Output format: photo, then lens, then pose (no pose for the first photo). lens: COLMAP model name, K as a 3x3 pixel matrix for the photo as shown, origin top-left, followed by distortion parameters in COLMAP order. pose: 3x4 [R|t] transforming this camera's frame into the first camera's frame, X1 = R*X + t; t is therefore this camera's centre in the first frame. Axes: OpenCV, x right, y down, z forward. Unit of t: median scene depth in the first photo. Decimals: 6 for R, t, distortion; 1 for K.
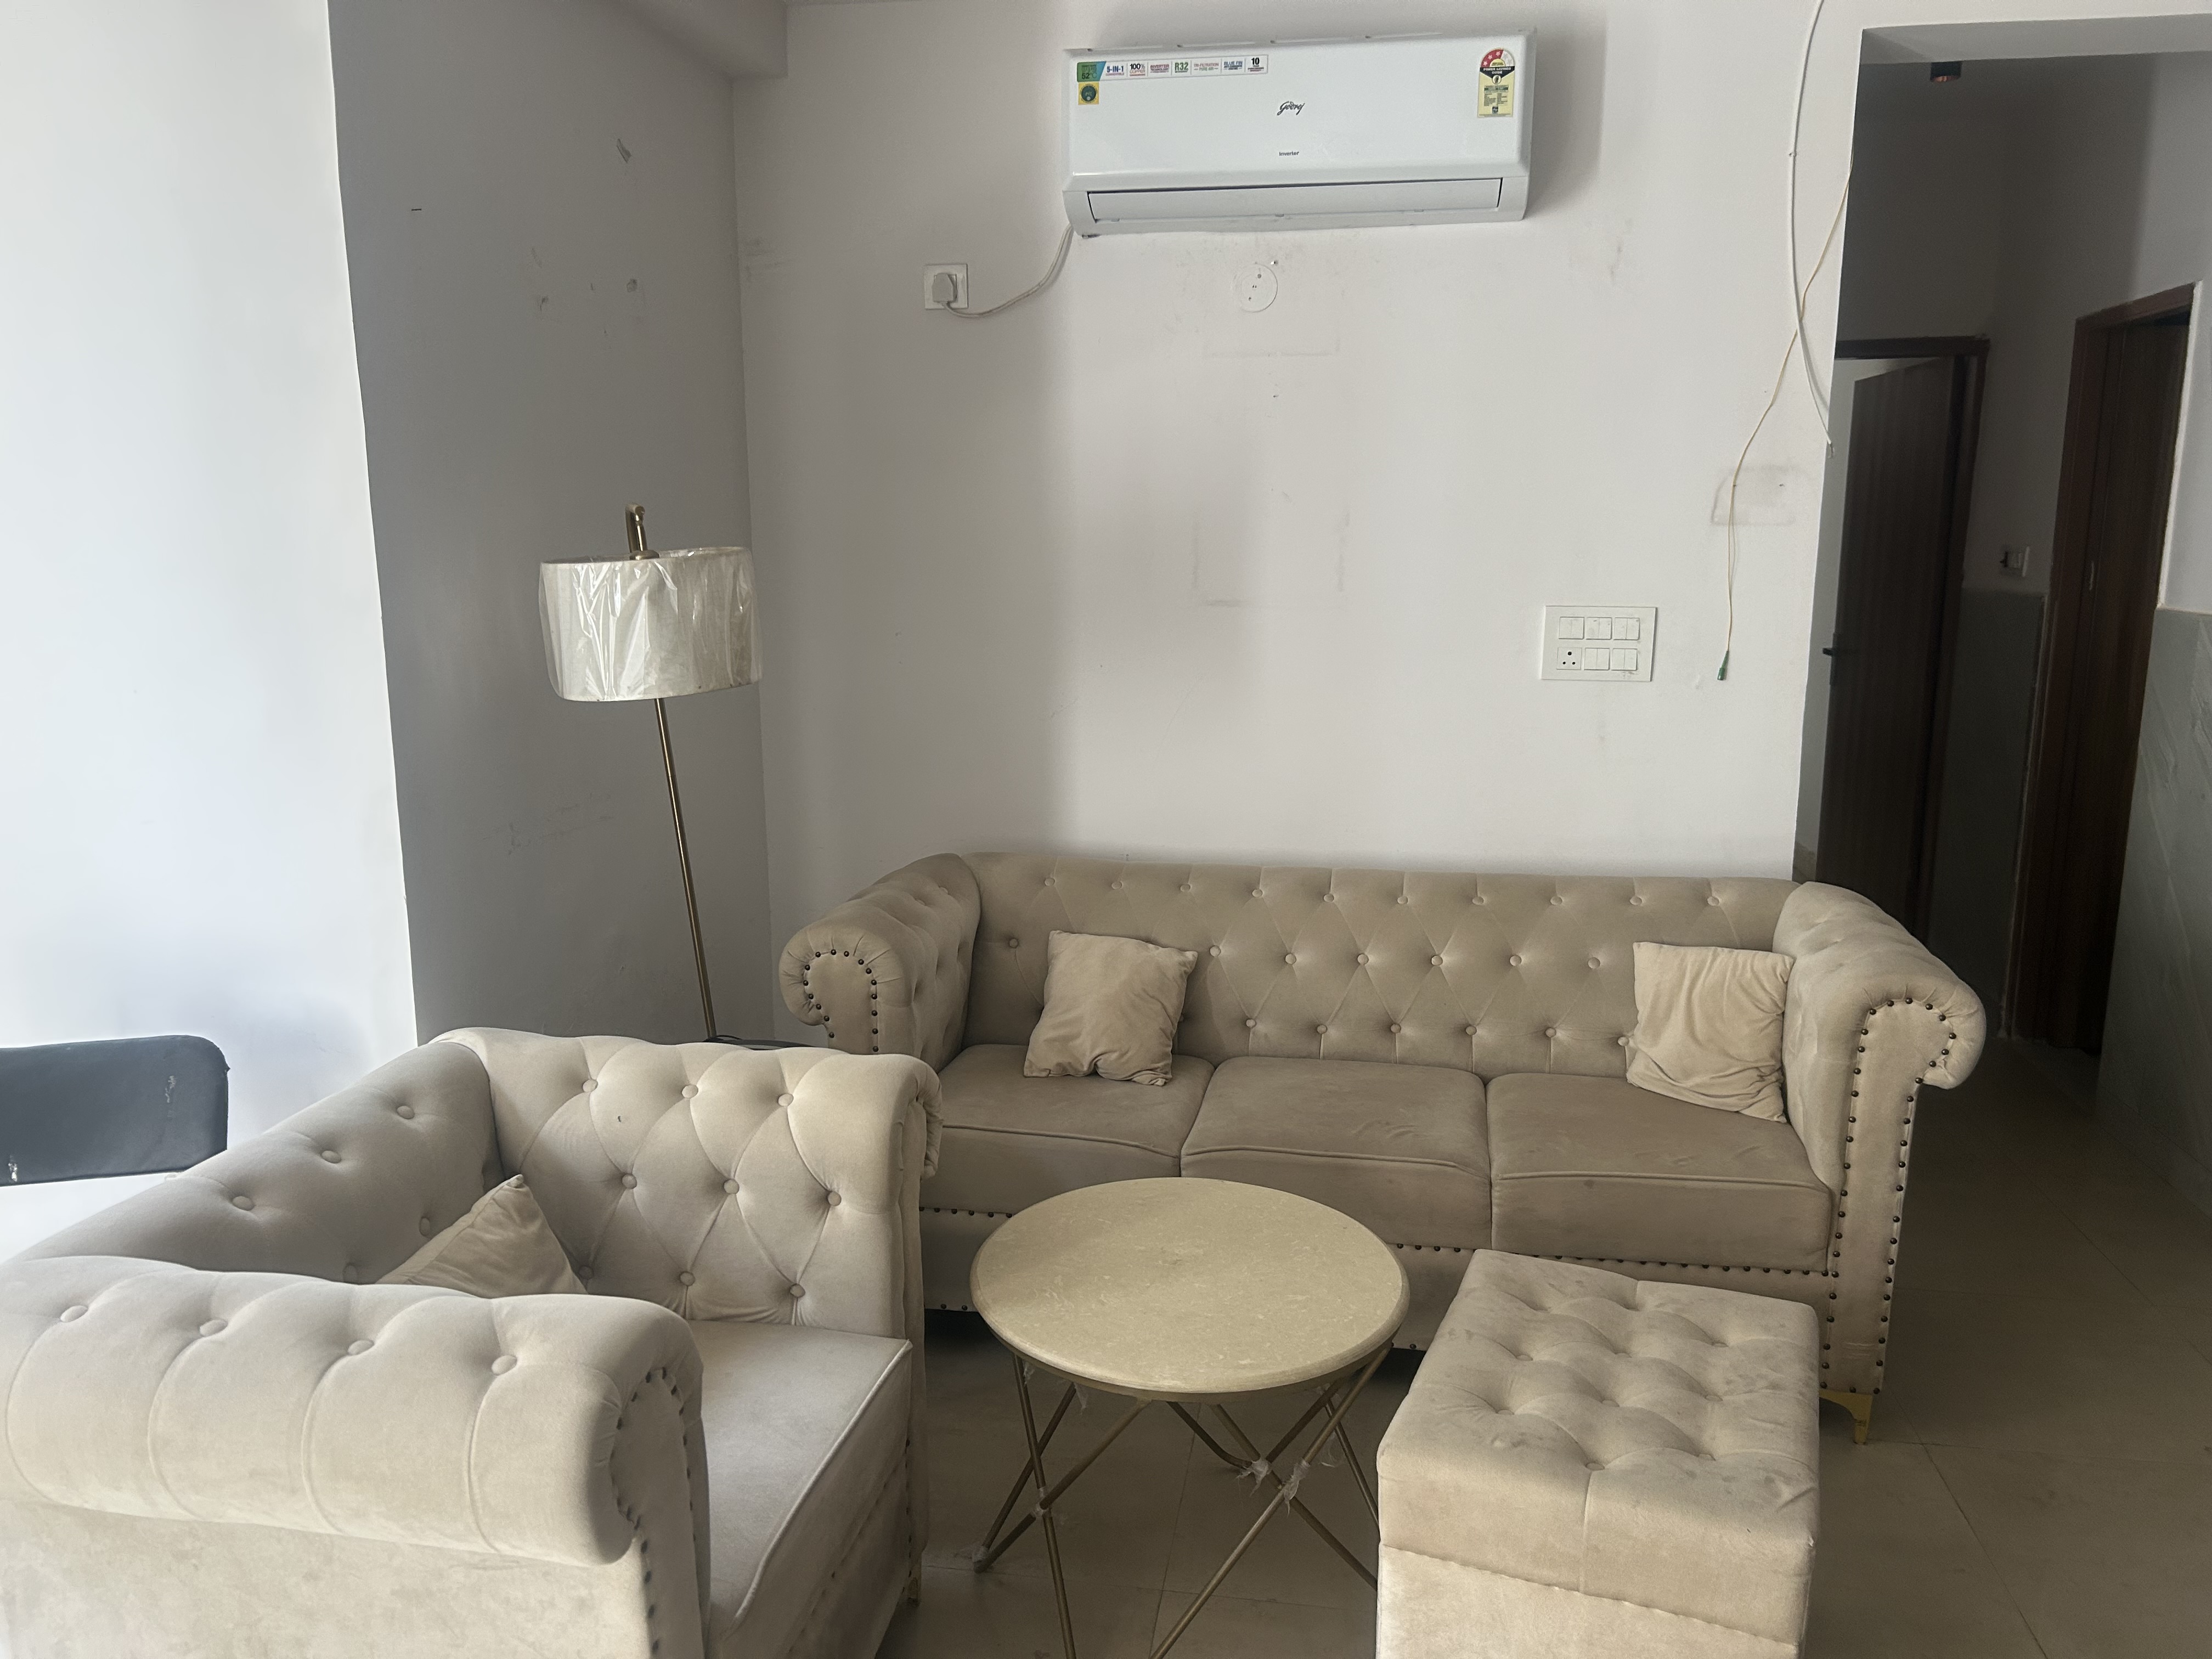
lens RADIAL K [[1643.4, 0, 1106.0], [0, 1643.4, 829.5], [0, 0, 1]] dist [0.037493, -0.037041]
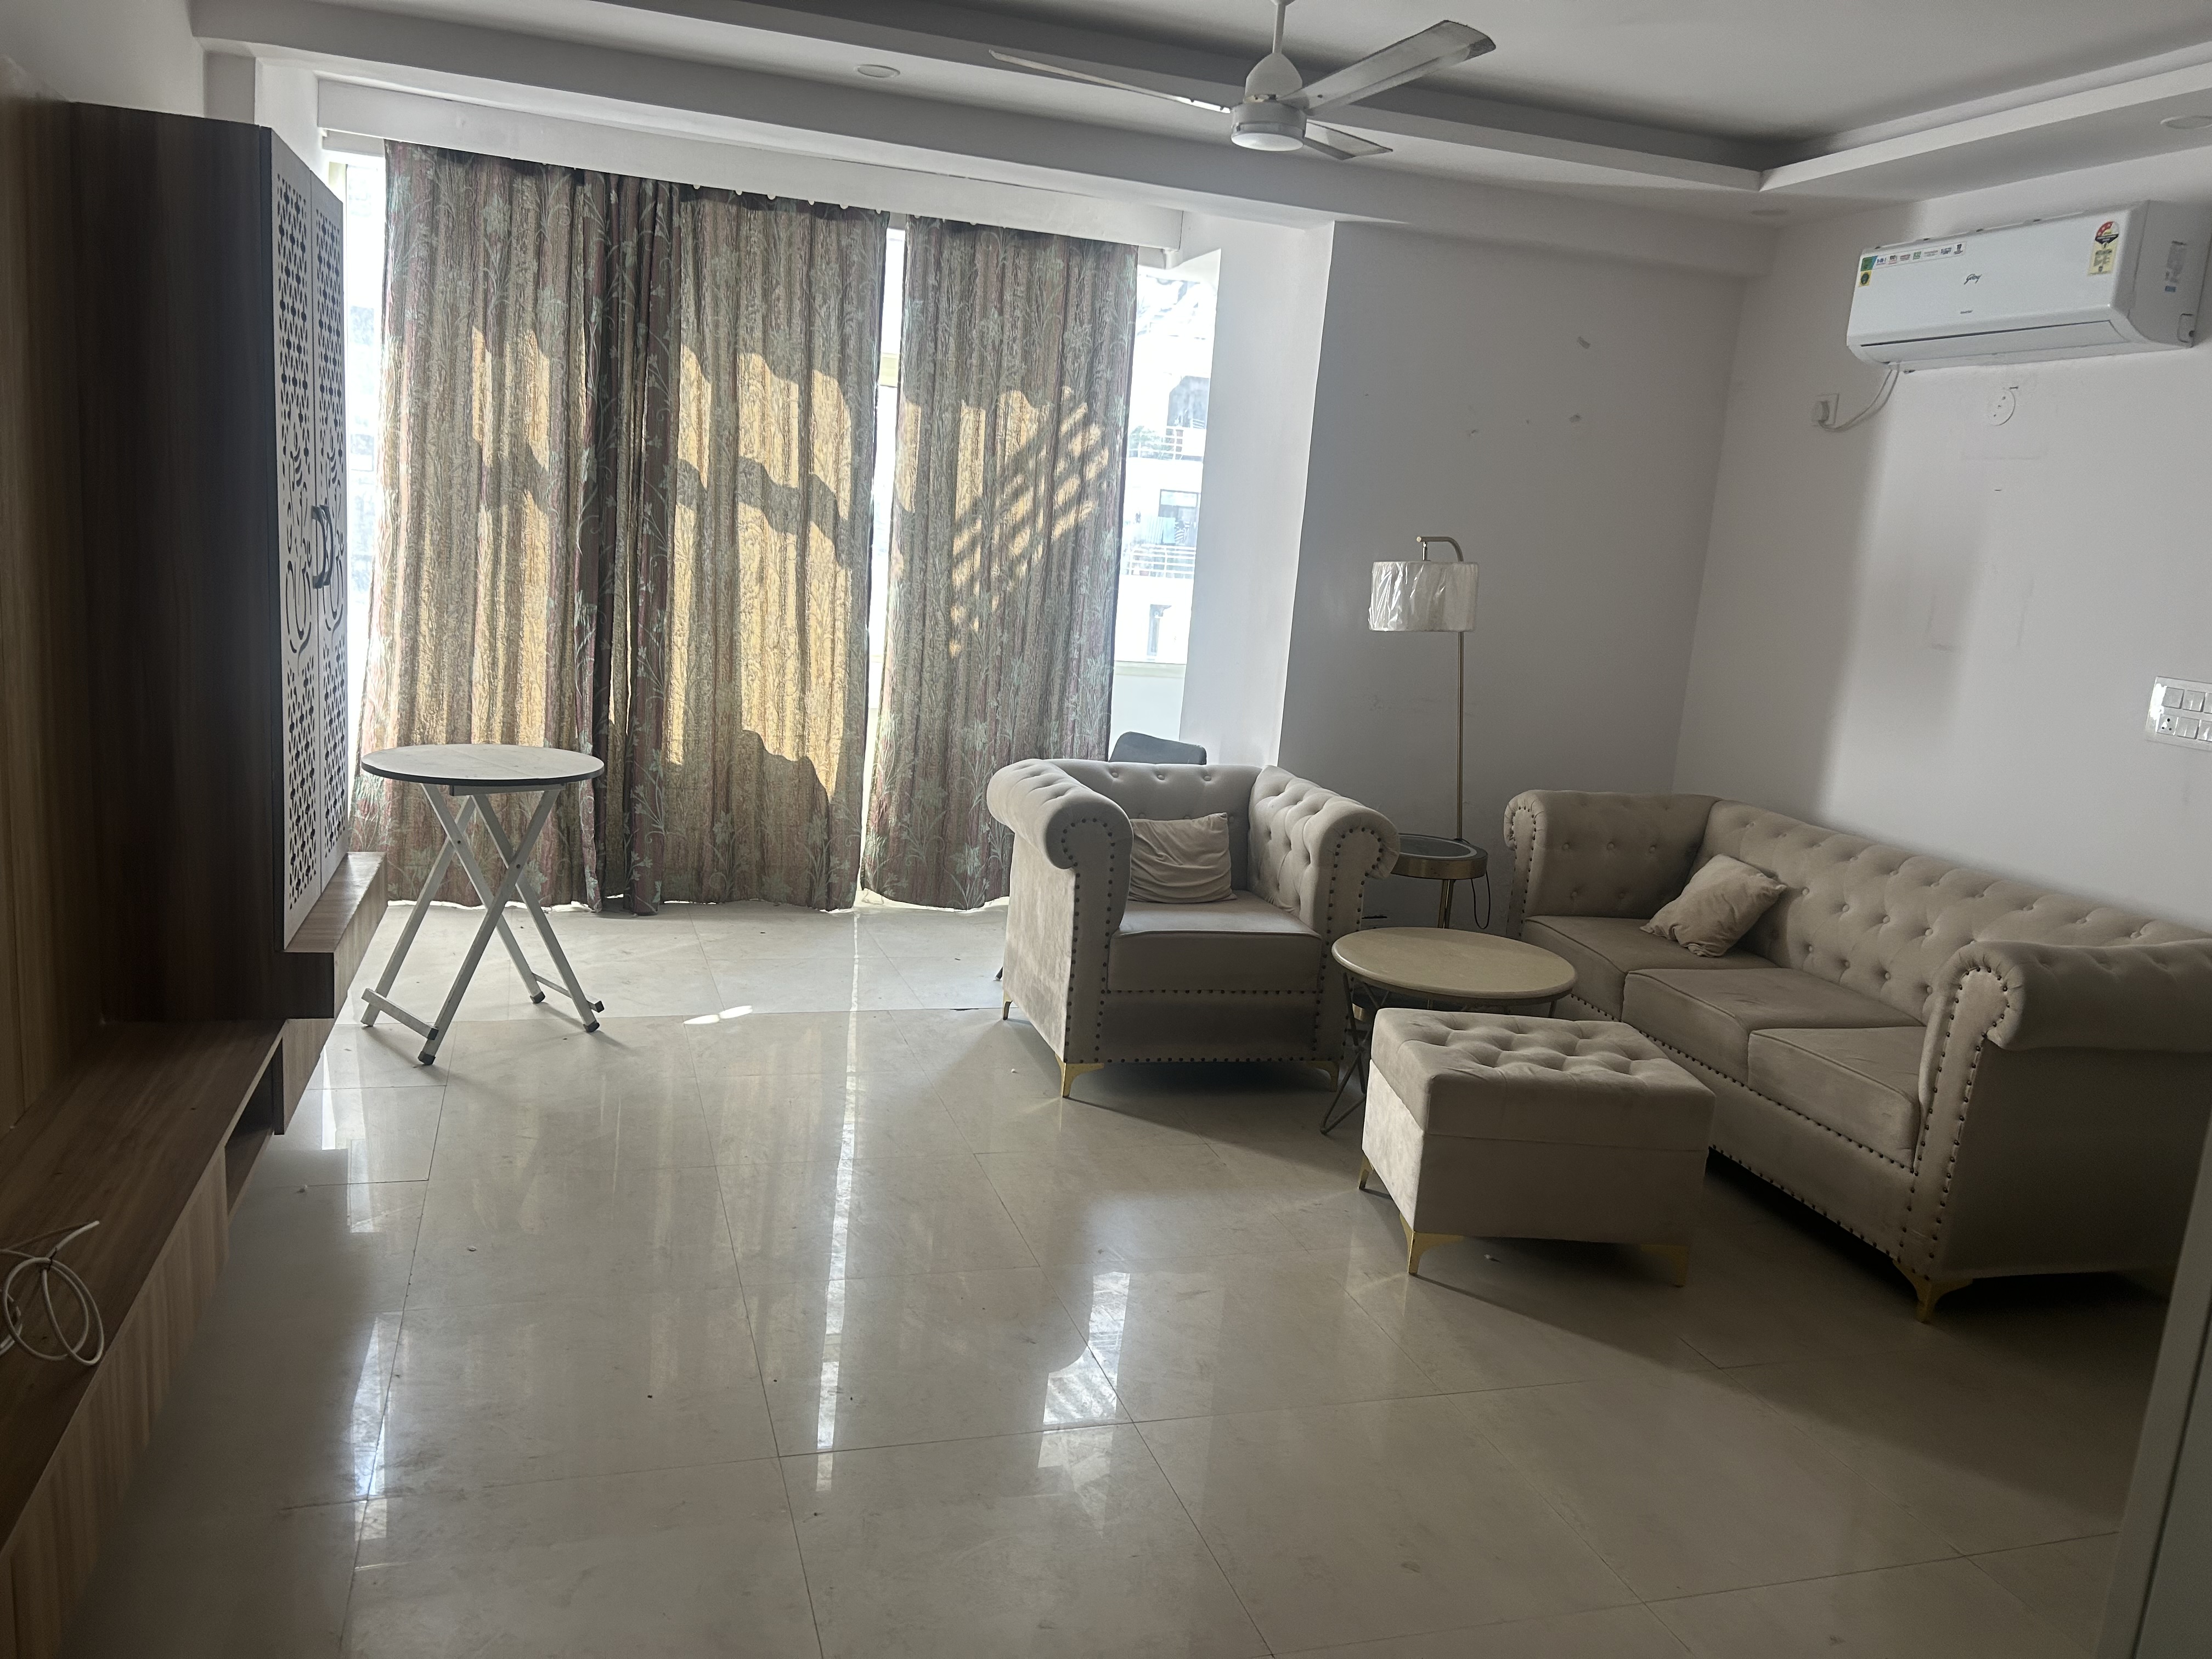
lens RADIAL K [[1643.4, 0, 1106.0], [0, 1643.4, 829.5], [0, 0, 1]] dist [0.037493, -0.037041]
pose [[0.455503, 0.201934, -0.867029, 1.061042], [-0.243308, 0.965092, 0.096948, 0.034772], [0.856340, 0.166795, 0.488735, -0.184339]]
